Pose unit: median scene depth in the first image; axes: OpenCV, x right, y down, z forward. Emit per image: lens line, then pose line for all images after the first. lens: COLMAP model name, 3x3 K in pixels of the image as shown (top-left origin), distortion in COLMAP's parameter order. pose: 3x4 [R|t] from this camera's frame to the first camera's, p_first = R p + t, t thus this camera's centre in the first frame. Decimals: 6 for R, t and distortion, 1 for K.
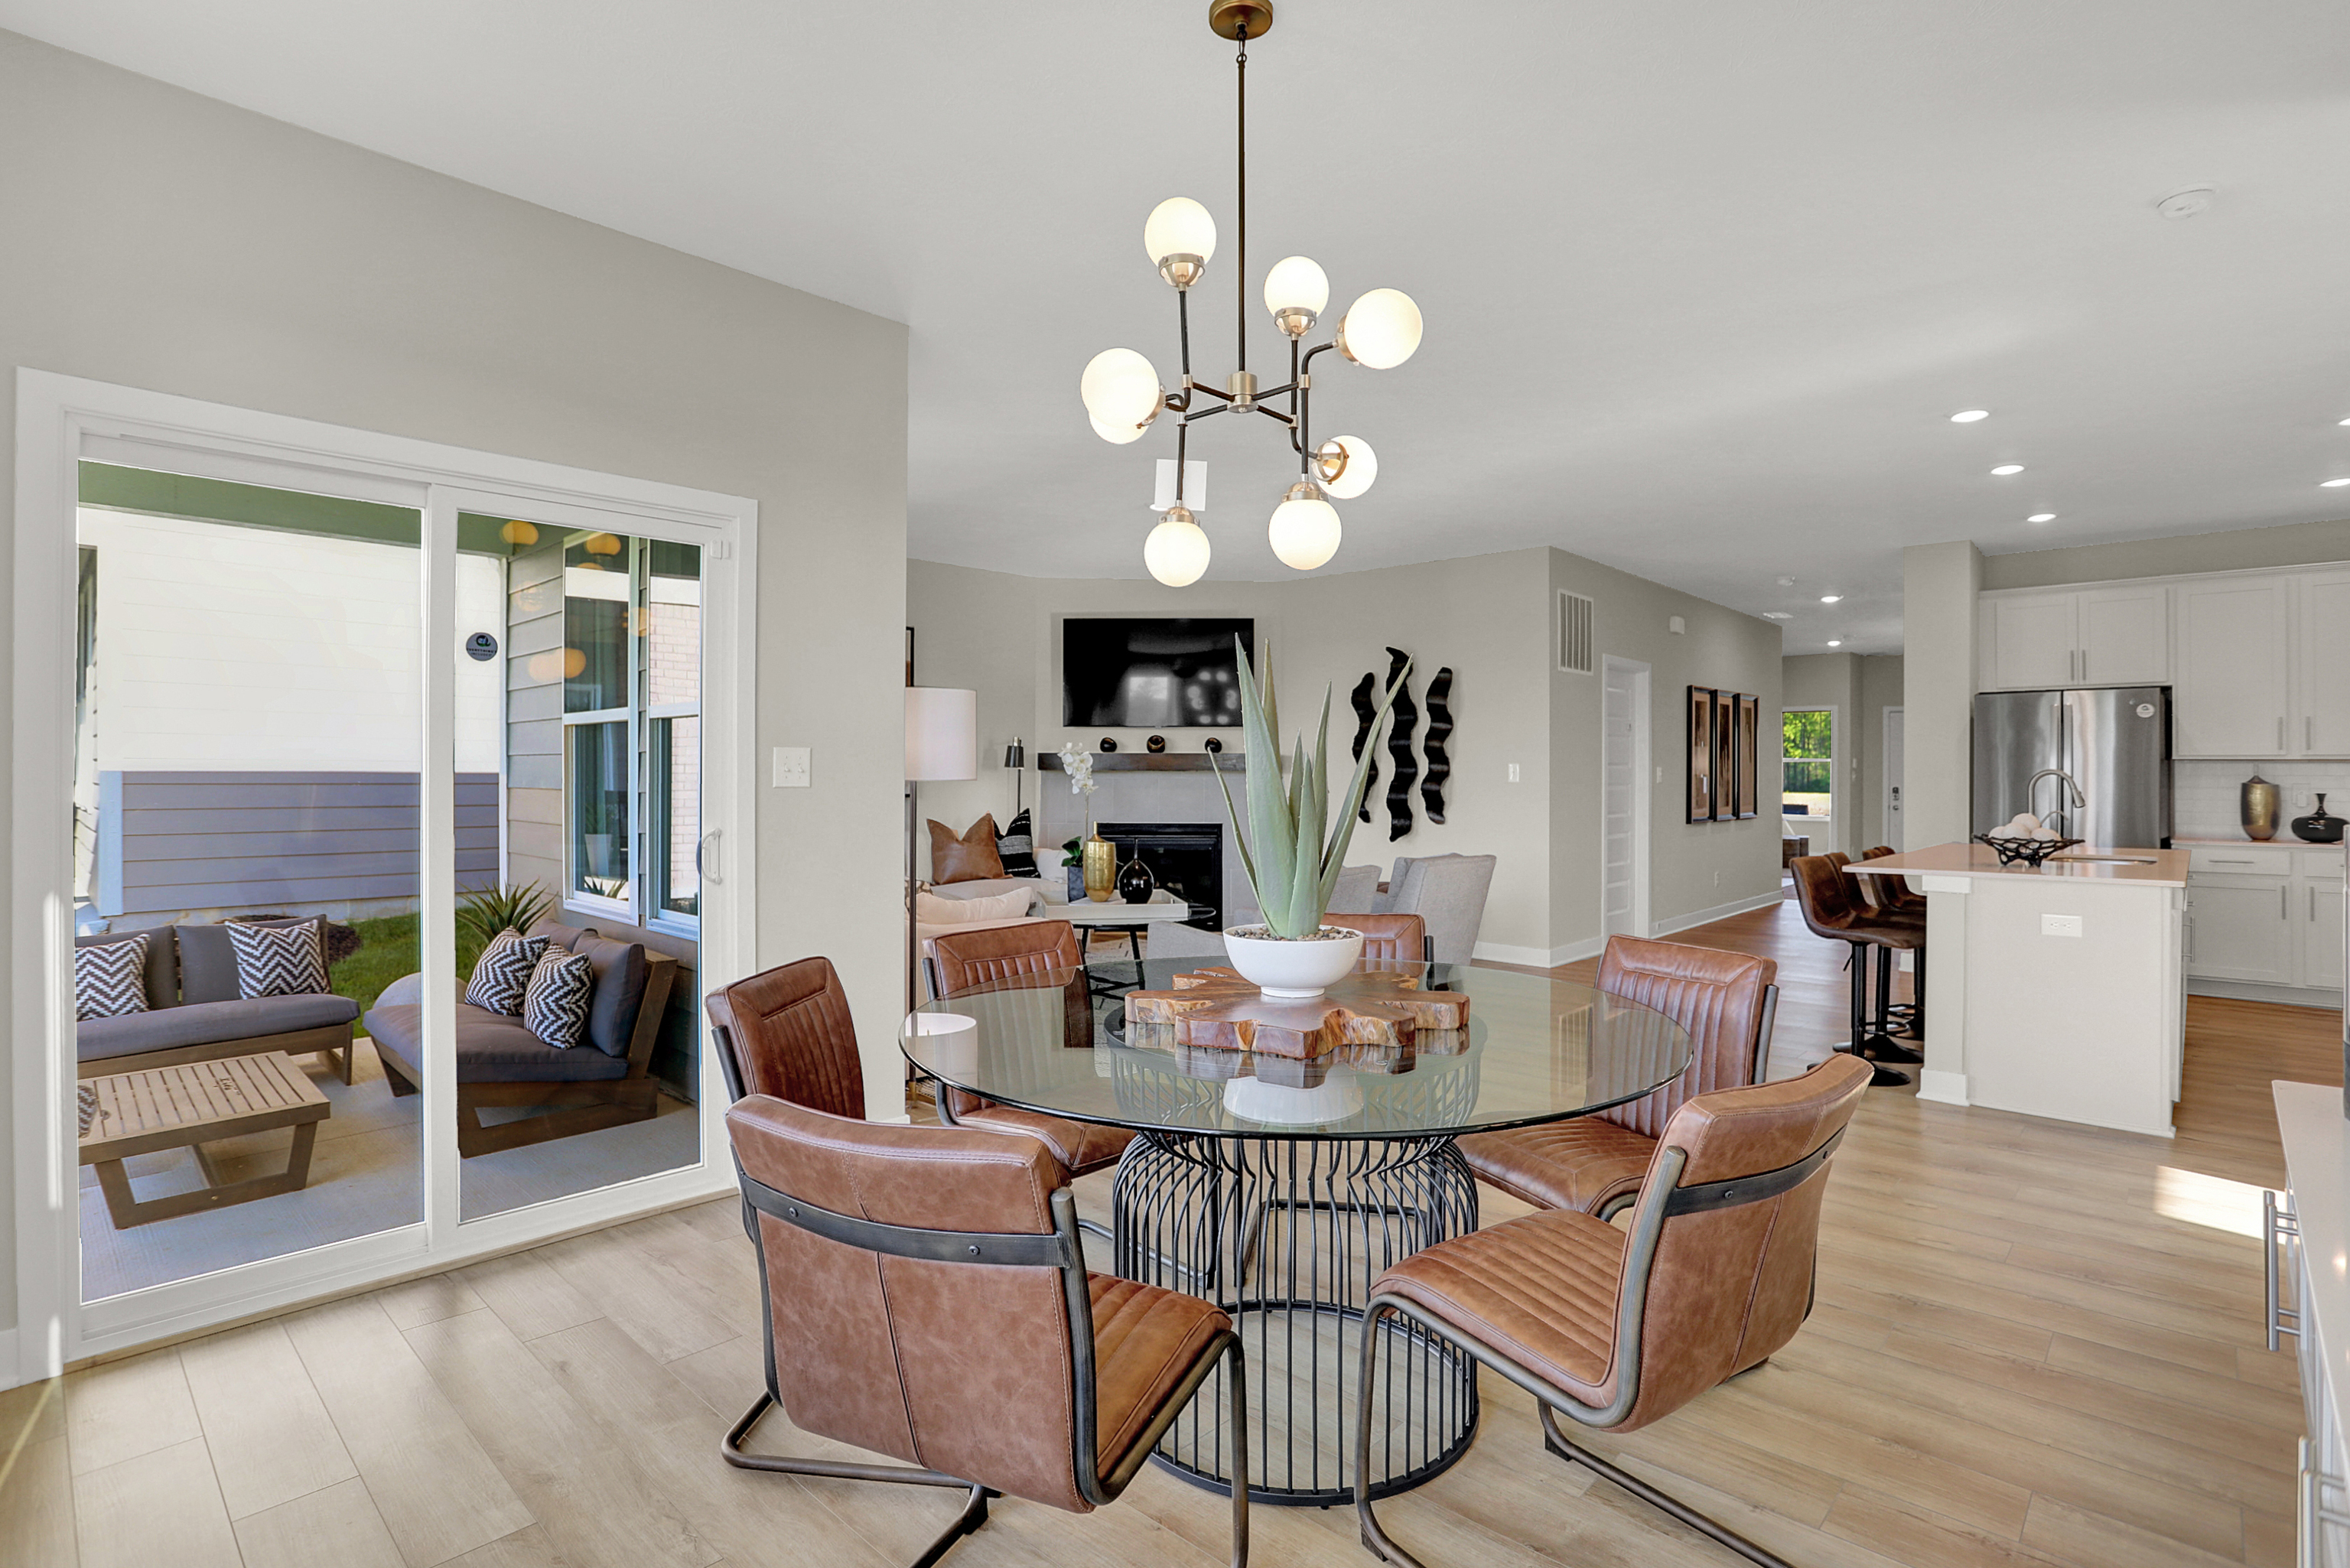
lens RADIAL K [[1143.7, 0, 1213.9], [0, 1143.7, 751.5], [0, 0, 1]] dist [-0.002798, 0.000372]
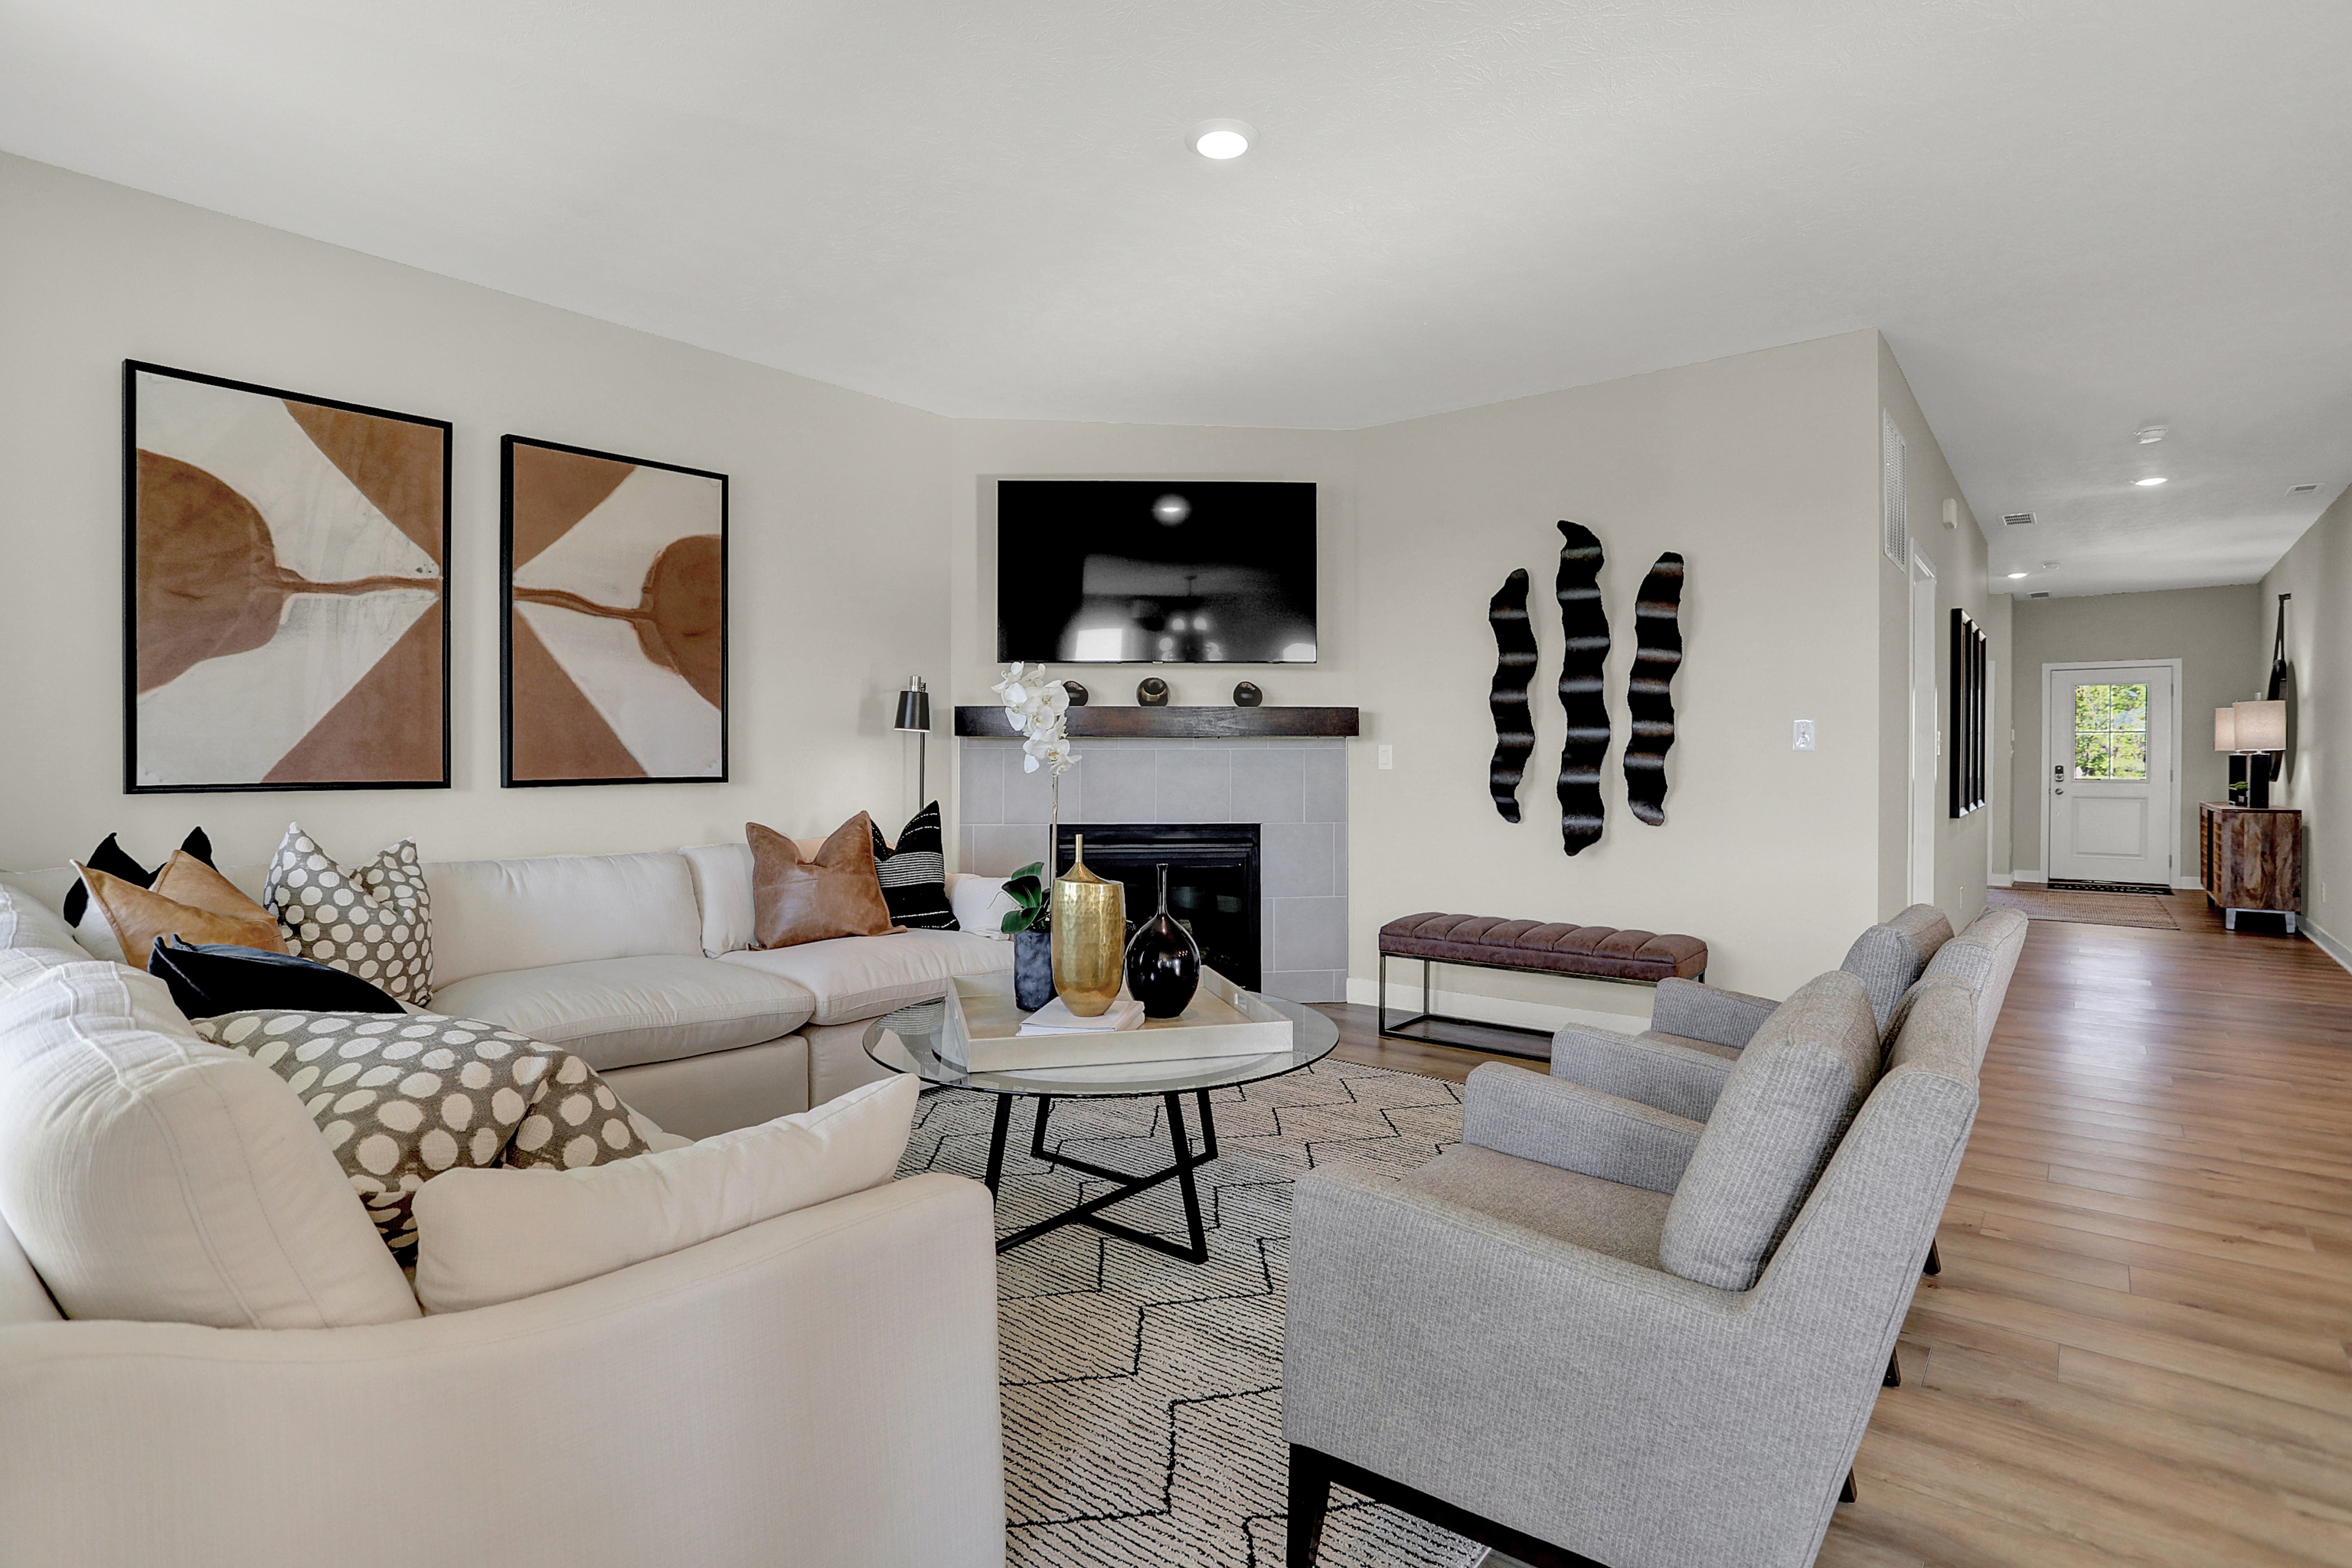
lens RADIAL K [[1151.0, 0, 1160.3], [0, 1151.0, 755.8], [0, 0, 1]] dist [-0.055640, 0.017646]
pose [[0.999839, -0.002089, 0.017794, -0.063022], [0.001812, 0.999877, 0.015580, 0.019018], [-0.017824, -0.015545, 0.999720, 0.437069]]
